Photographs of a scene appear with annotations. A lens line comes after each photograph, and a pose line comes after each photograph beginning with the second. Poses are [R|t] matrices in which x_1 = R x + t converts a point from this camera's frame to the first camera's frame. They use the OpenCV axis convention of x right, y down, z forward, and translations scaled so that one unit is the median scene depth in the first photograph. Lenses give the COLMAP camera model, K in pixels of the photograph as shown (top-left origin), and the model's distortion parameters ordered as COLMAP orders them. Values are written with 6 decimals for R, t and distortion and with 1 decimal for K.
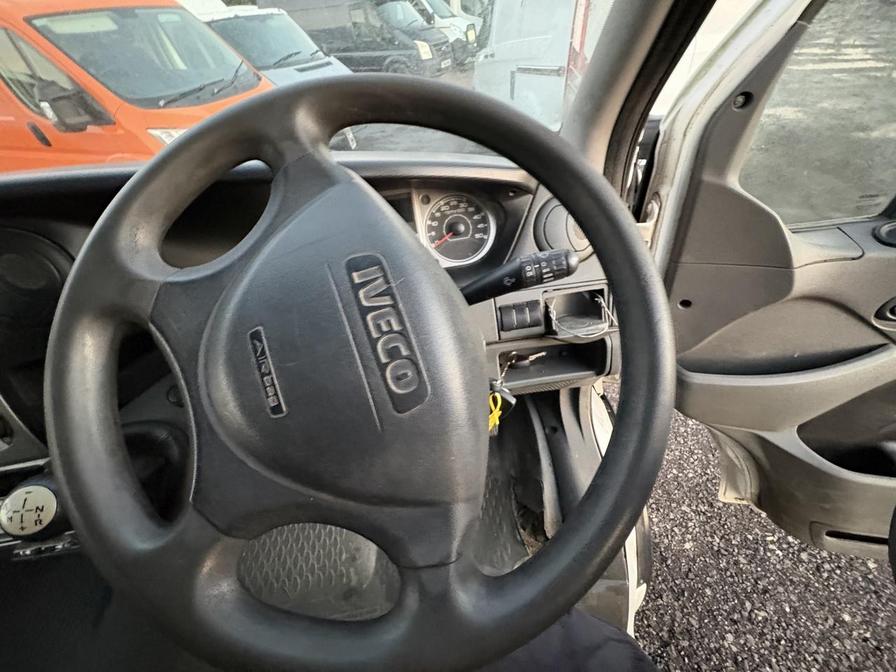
lens RADIAL K [[355.4, 0, 447.0], [0, 355.4, 337.0], [0, 0, 1]] dist [0.001119, -0.000399]
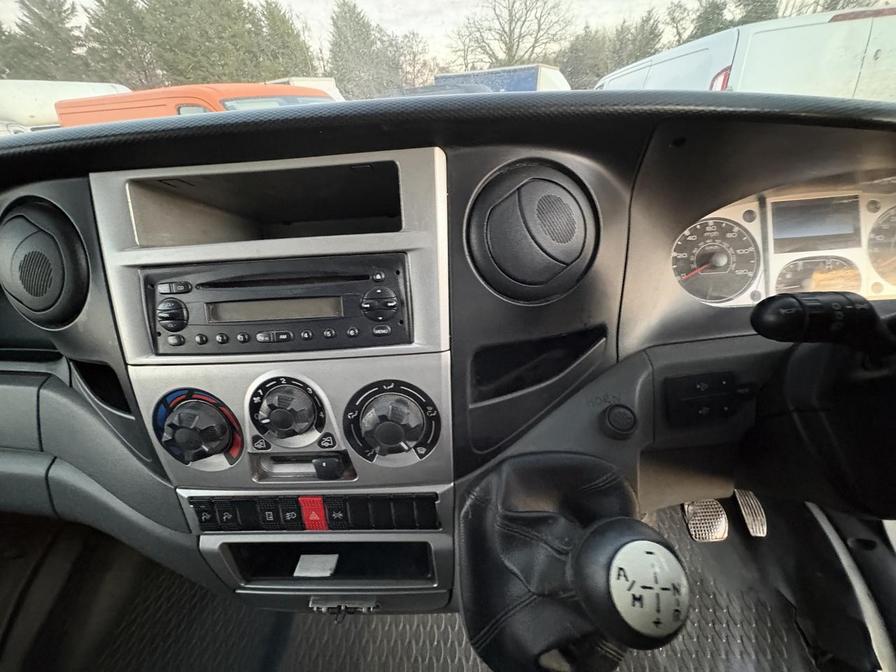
lens RADIAL K [[355.4, 0, 448.7], [0, 355.4, 337.5], [0, 0, 1]] dist [0.001119, -0.000399]
pose [[0.984754, 0.102629, -0.140452, -0.110904], [-0.125808, 0.977795, -0.167598, 0.018005], [0.120133, 0.182713, 0.975799, 0.025871]]
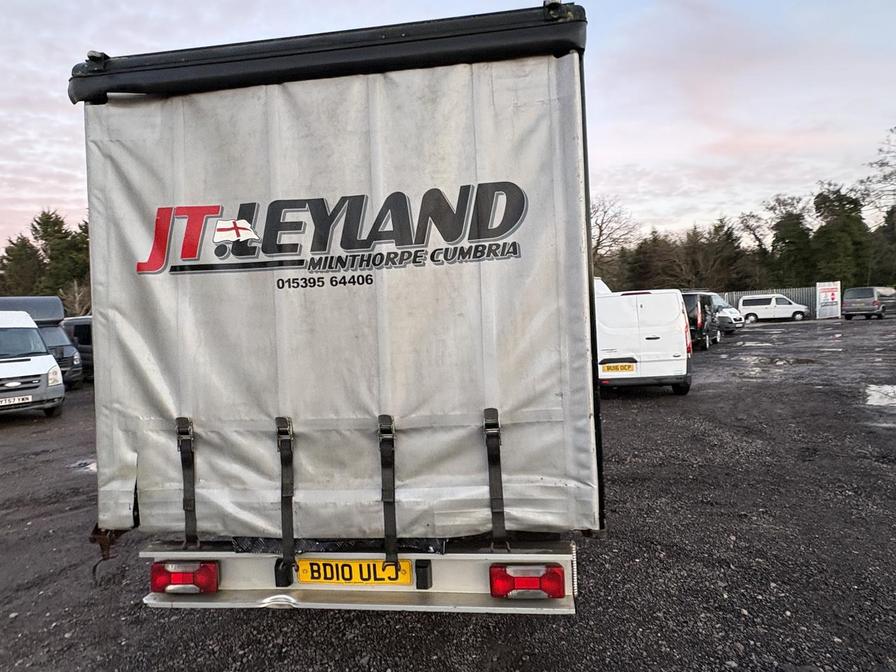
lens RADIAL K [[547.7, 0, 450.2], [0, 547.7, 334.4], [0, 0, 1]] dist [-0.001709, 0.001968]
pose [[0.962087, 0.045550, -0.268911, 0.339386], [-0.206049, 0.767363, -0.607205, 1.194853], [0.178693, 0.639594, 0.747655, -1.380720]]
